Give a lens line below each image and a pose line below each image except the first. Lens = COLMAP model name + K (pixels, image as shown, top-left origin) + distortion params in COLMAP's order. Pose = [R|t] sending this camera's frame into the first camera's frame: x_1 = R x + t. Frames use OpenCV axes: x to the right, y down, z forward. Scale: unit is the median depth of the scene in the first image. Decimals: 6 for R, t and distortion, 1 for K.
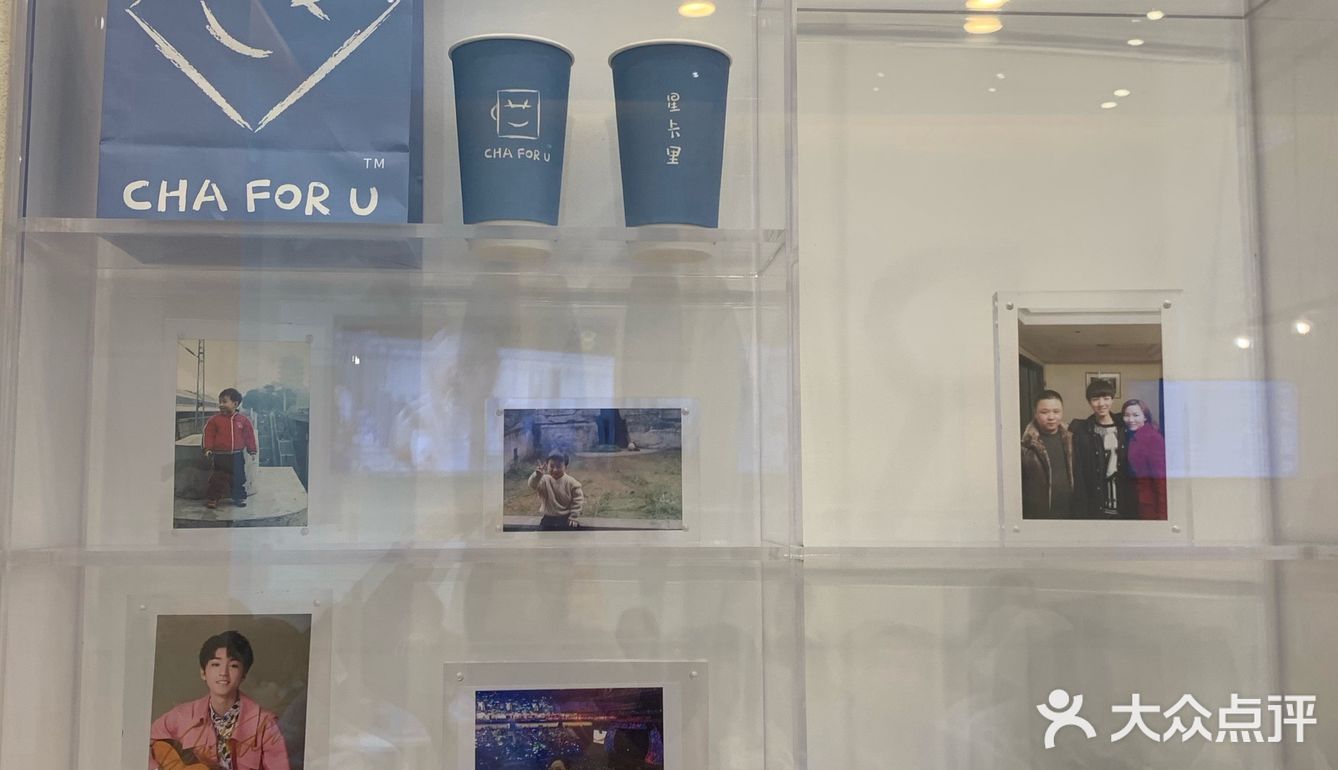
lens RADIAL K [[1299.1, 0, 669.0], [0, 1299.1, 385.0], [0, 0, 1]] dist [0.118544, -0.356211]
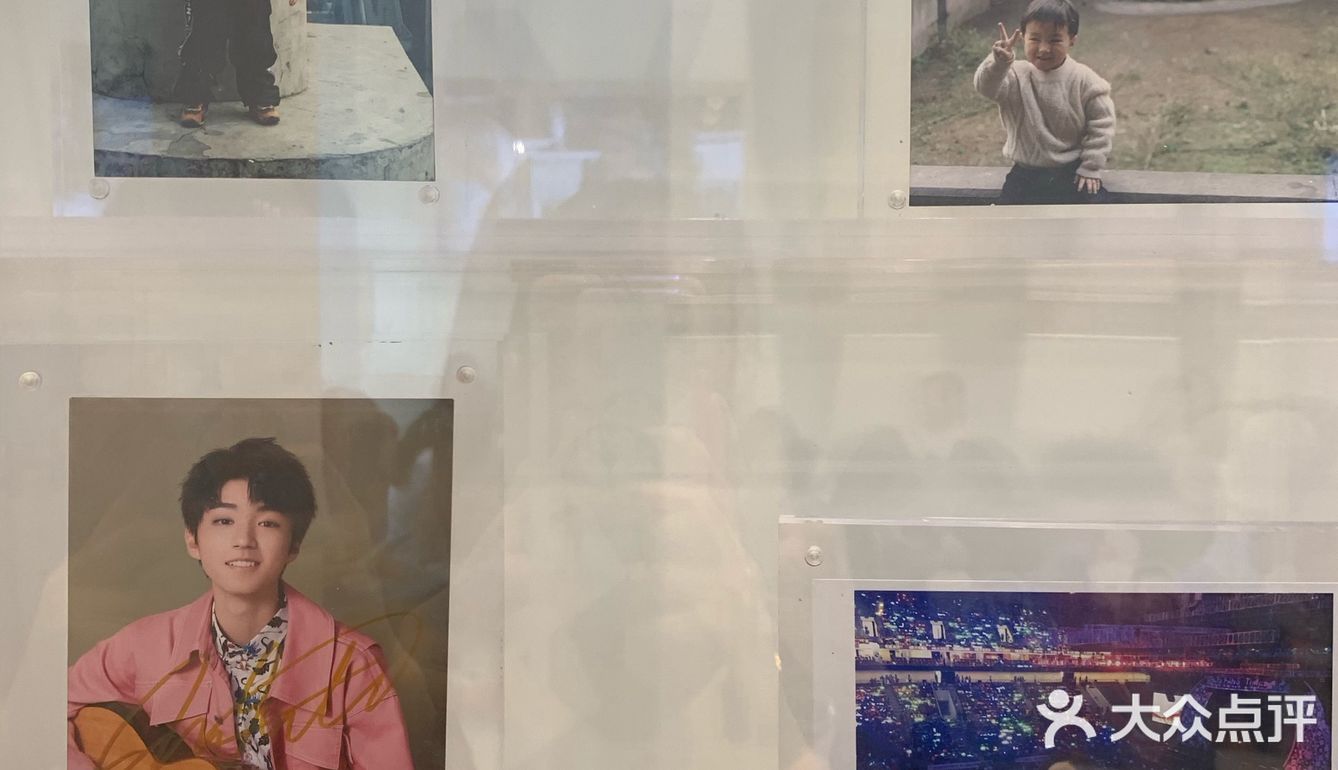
lens RADIAL K [[1299.1, 0, 669.0], [0, 1299.1, 385.0], [0, 0, 1]] dist [0.118544, -0.356211]
pose [[0.998276, 0.009679, -0.057890, -0.186006], [-0.000185, 0.986824, 0.161800, 0.106942], [0.058693, -0.161510, 0.985124, 0.617975]]
